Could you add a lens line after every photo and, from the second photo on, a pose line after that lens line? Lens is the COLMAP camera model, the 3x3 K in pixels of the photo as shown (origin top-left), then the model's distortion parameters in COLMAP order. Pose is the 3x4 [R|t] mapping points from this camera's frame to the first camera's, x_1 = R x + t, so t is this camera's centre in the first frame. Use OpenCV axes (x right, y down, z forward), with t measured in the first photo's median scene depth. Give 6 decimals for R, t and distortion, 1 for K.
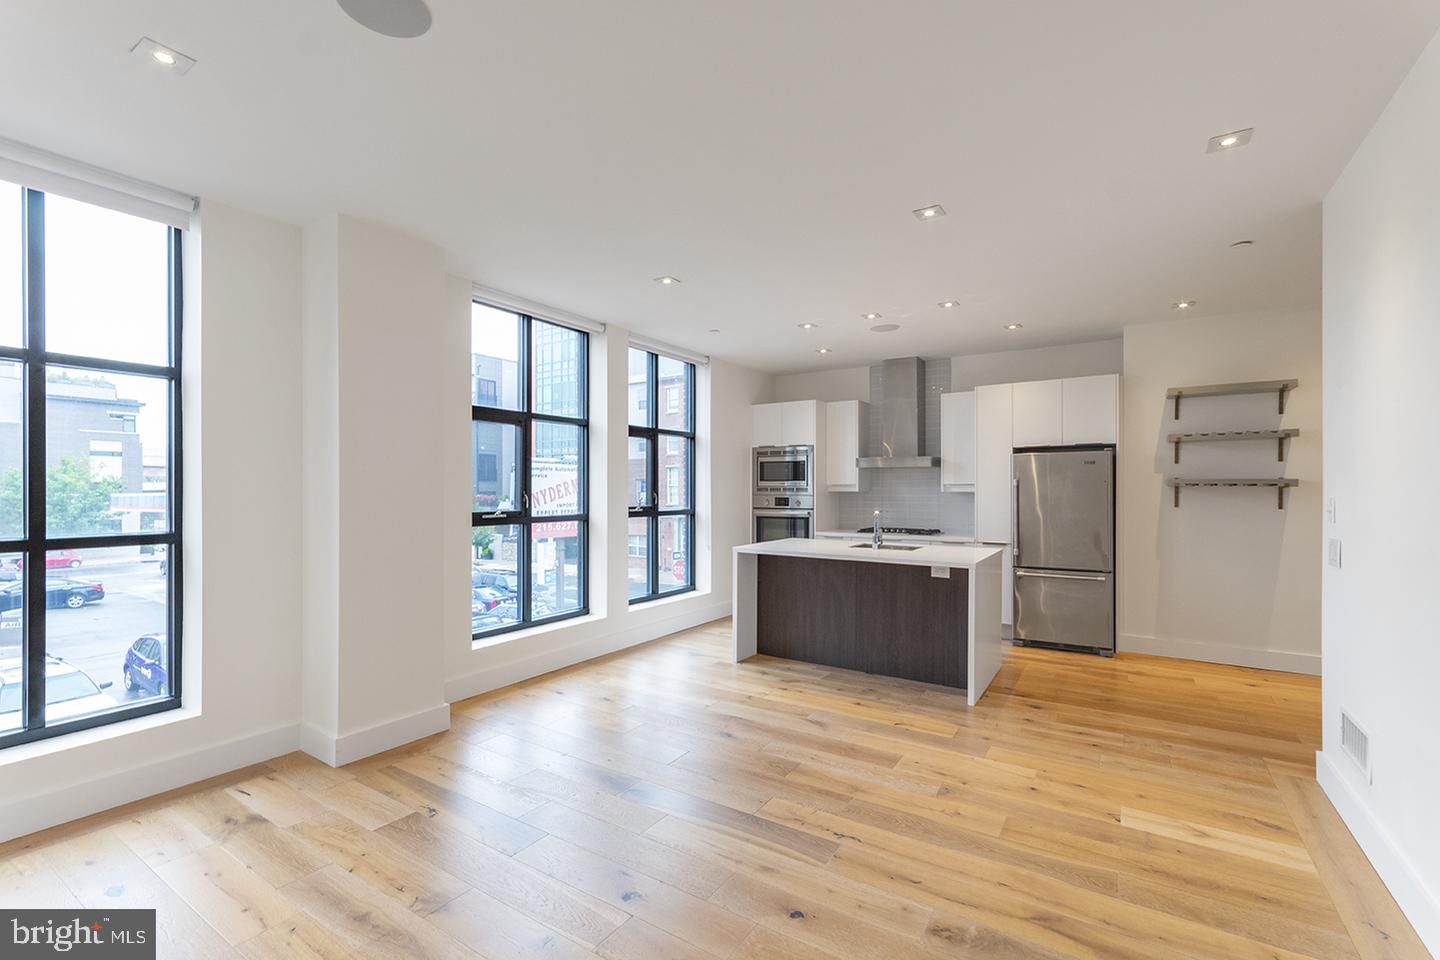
lens RADIAL K [[624.9, 0, 724.6], [0, 624.9, 490.1], [0, 0, 1]] dist [-0.000883, 0.000477]
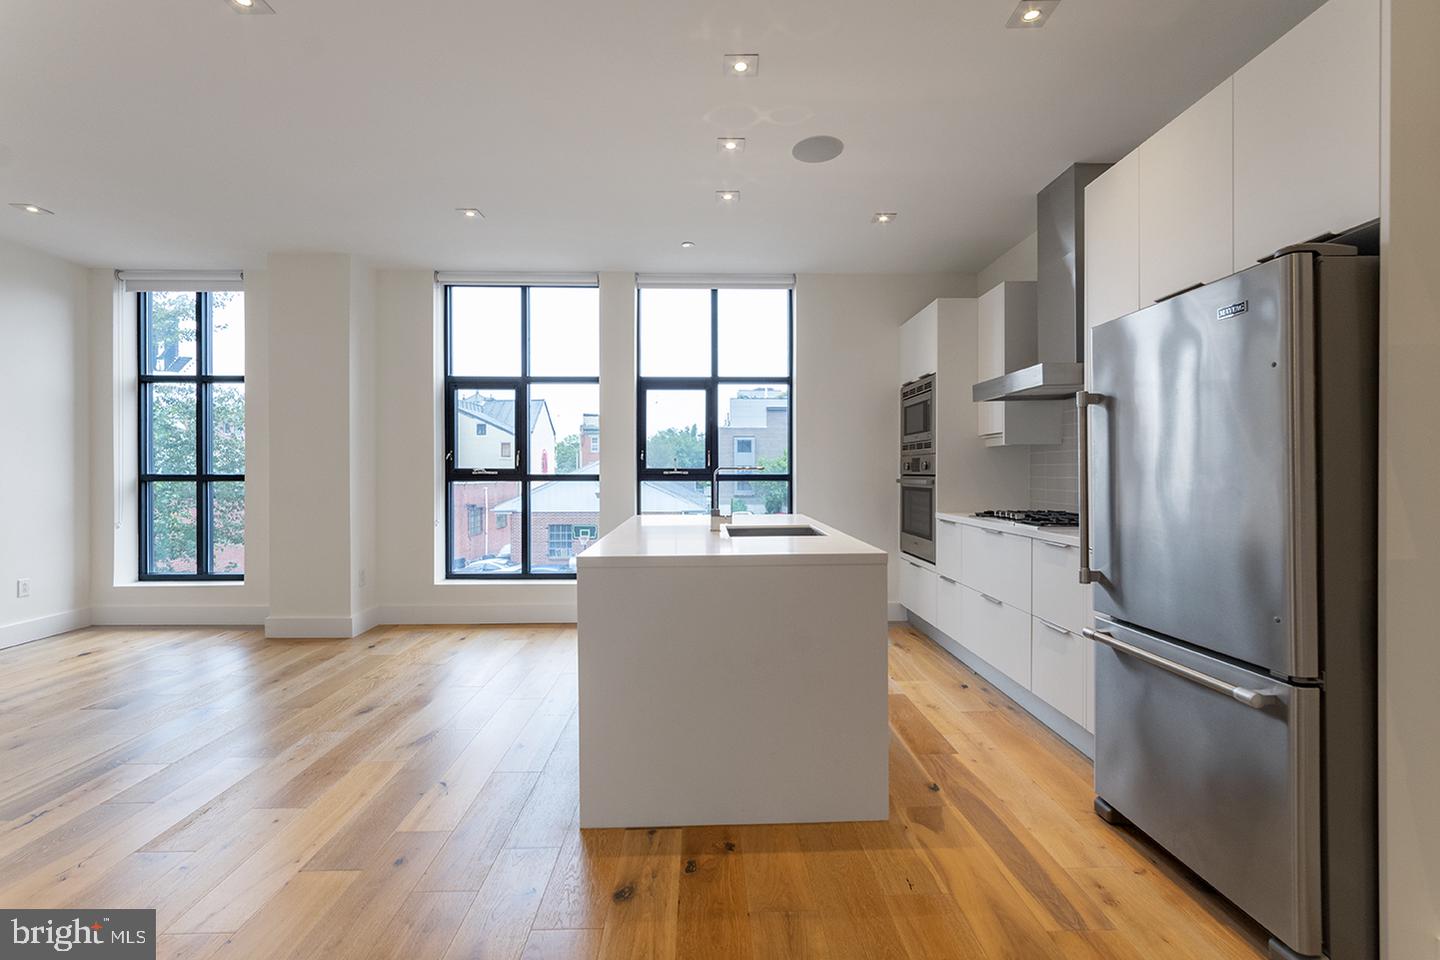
lens RADIAL K [[624.9, 0, 725.4], [0, 624.9, 470.1], [0, 0, 1]] dist [-0.000883, 0.000477]
pose [[0.571446, -0.002885, -0.820634, 0.765246], [-0.000642, 0.999992, -0.003962, 0.039720], [0.820639, 0.002791, 0.571440, 0.679409]]
